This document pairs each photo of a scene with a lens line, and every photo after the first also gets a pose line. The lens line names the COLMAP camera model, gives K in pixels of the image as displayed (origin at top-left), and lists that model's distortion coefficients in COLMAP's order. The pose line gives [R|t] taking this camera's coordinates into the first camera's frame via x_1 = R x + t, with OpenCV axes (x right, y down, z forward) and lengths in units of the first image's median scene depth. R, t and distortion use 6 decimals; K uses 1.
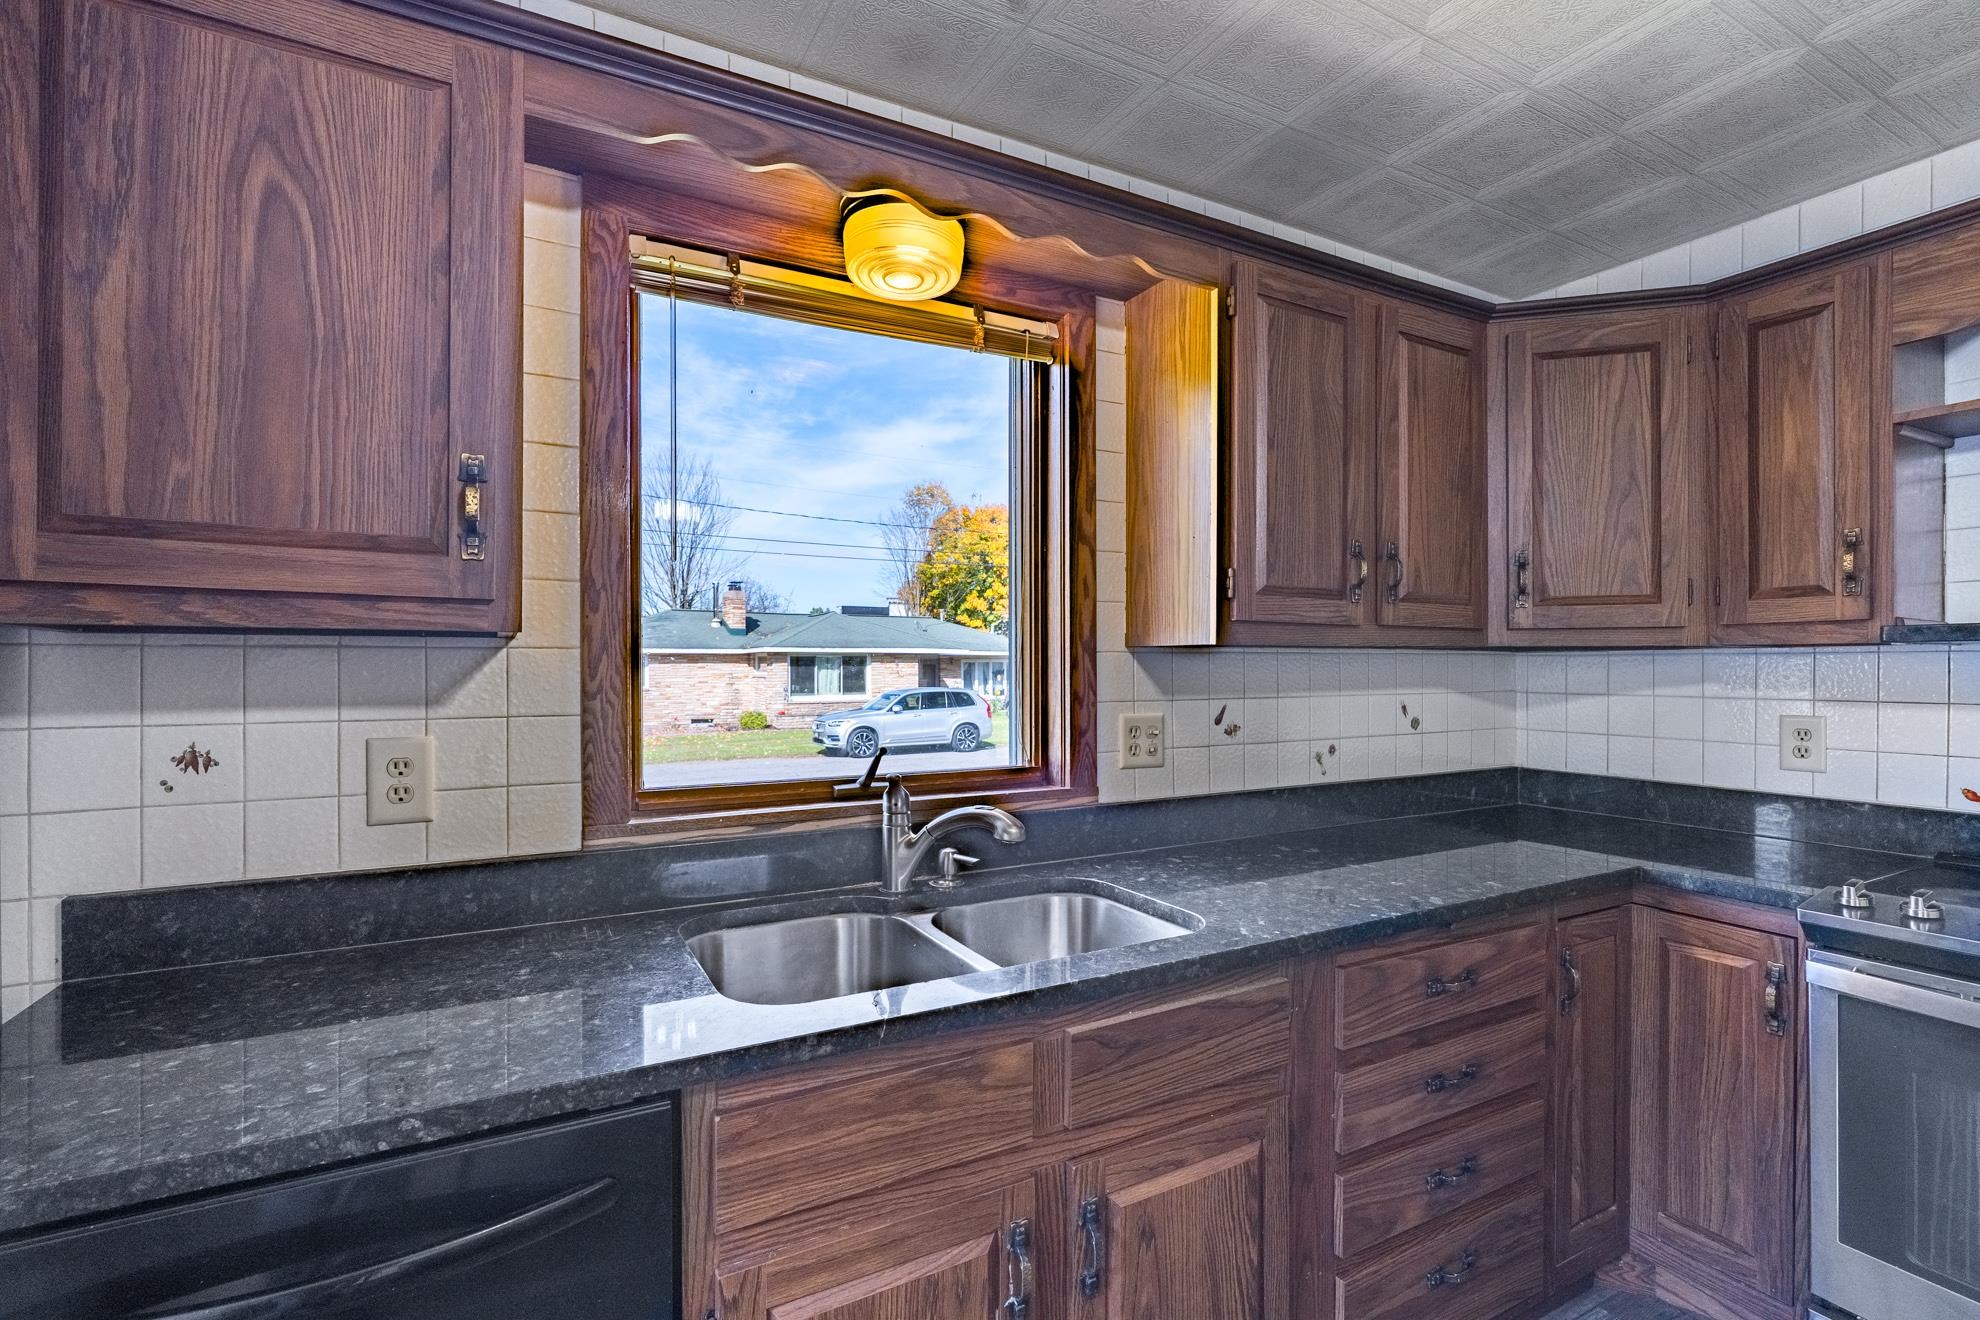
lens RADIAL K [[897.6, 0, 998.0], [0, 897.6, 663.4], [0, 0, 1]] dist [-0.004281, 0.001296]
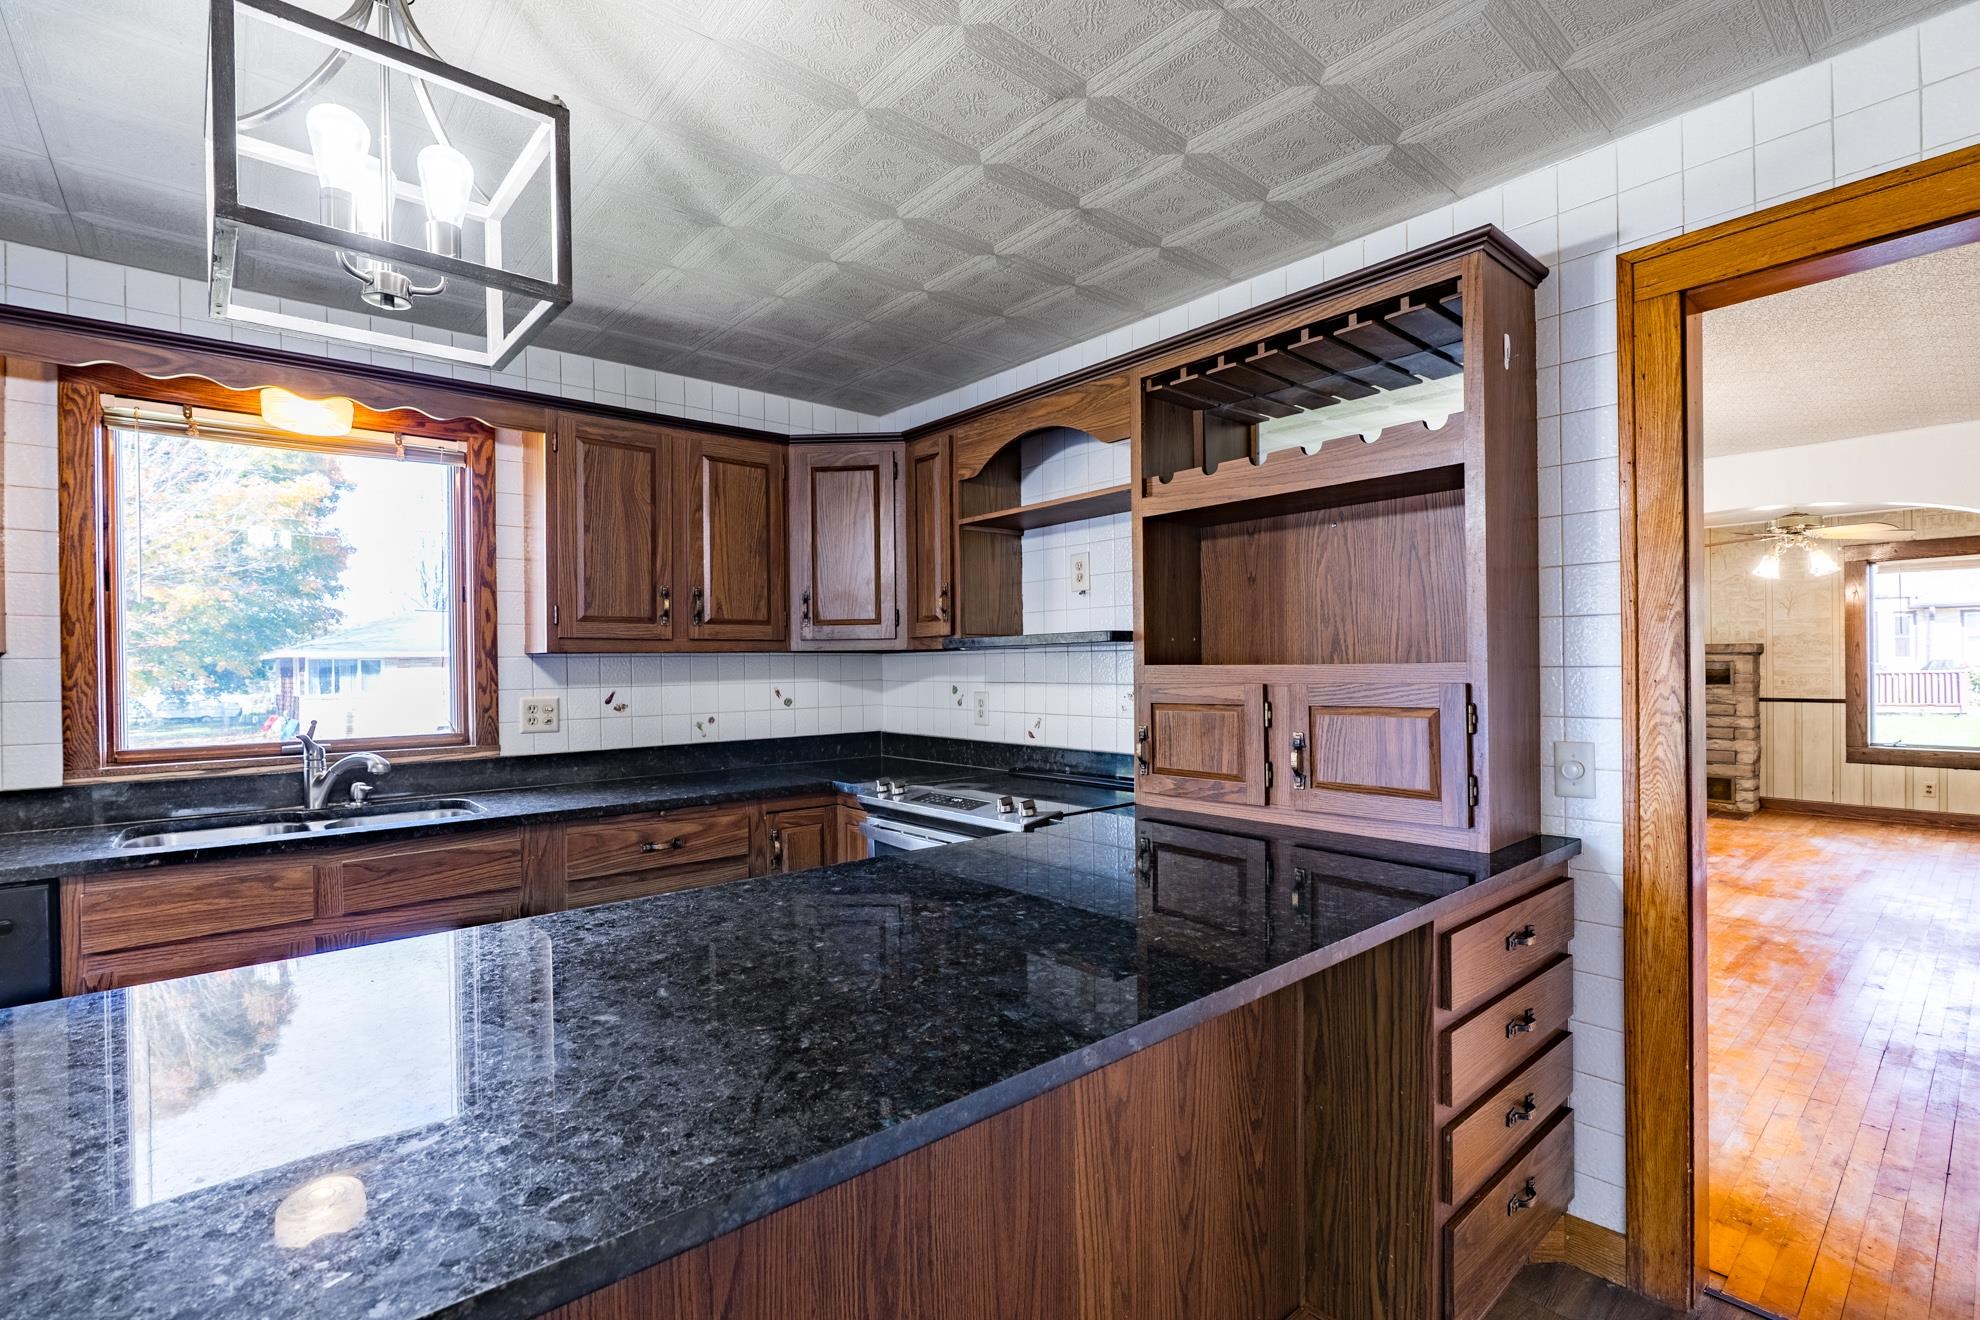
lens RADIAL K [[897.6, 0, 998.0], [0, 897.6, 663.4], [0, 0, 1]] dist [-0.004281, 0.001296]
pose [[0.978261, -0.010227, 0.207126, 0.675841], [0.010053, 0.999948, 0.001893, 0.004043], [-0.207134, 0.000230, 0.978313, -0.727021]]
